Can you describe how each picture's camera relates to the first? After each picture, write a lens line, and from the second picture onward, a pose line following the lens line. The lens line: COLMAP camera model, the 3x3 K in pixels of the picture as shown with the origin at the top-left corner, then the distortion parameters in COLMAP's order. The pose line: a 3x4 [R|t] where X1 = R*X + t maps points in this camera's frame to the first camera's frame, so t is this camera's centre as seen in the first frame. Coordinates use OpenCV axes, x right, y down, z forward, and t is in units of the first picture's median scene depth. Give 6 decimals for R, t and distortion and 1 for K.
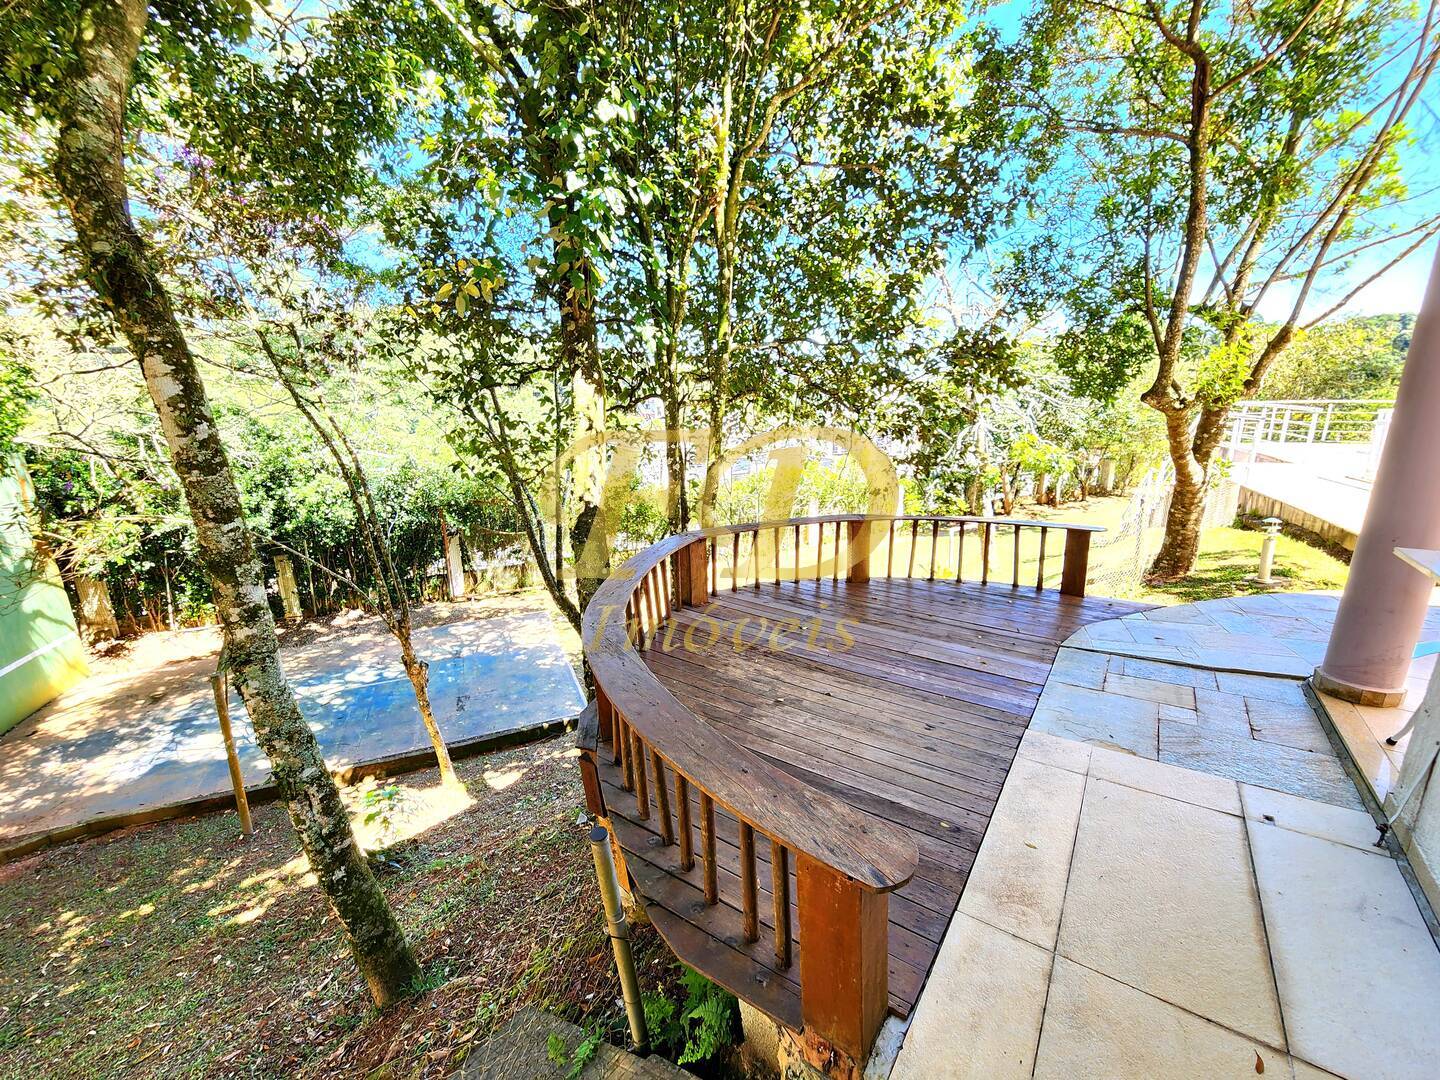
lens RADIAL K [[582.8, 0, 710.6], [0, 582.8, 539.7], [0, 0, 1]] dist [-0.001381, -0.000023]
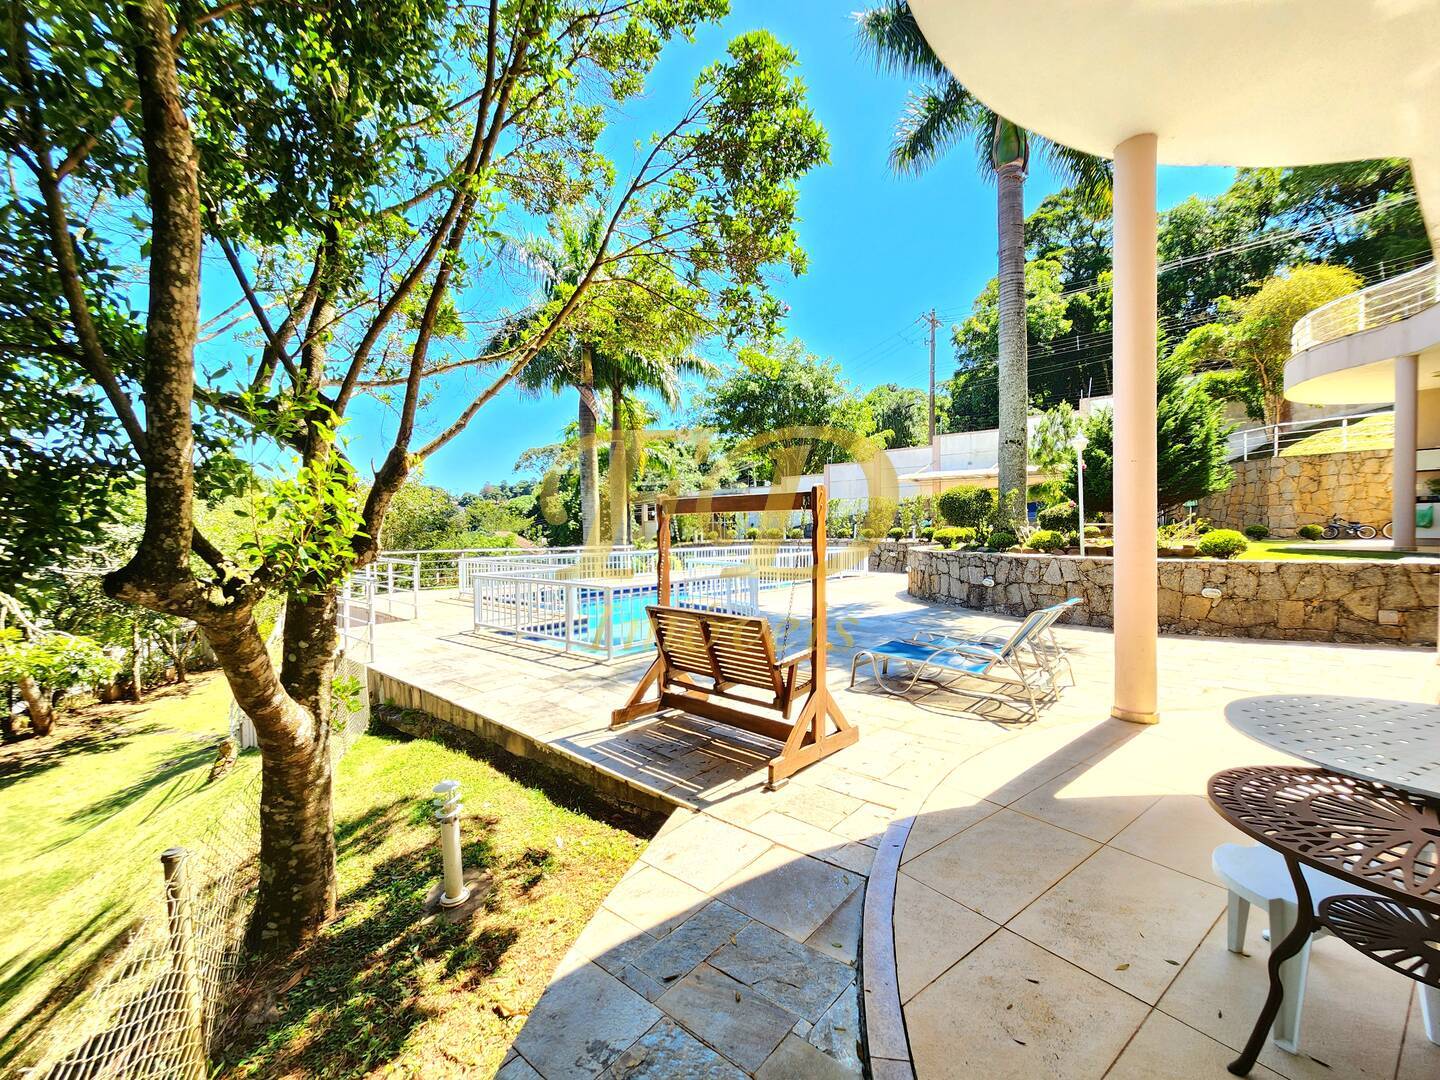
lens RADIAL K [[597.5, 0, 719.7], [0, 597.5, 530.8], [0, 0, 1]] dist [-0.000949, 0.000593]
pose [[0.278922, 0.008741, 0.960274, 0.482619], [0.236524, 0.968529, -0.077517, -0.156073], [-0.930730, 0.248749, 0.268077, 0.534817]]
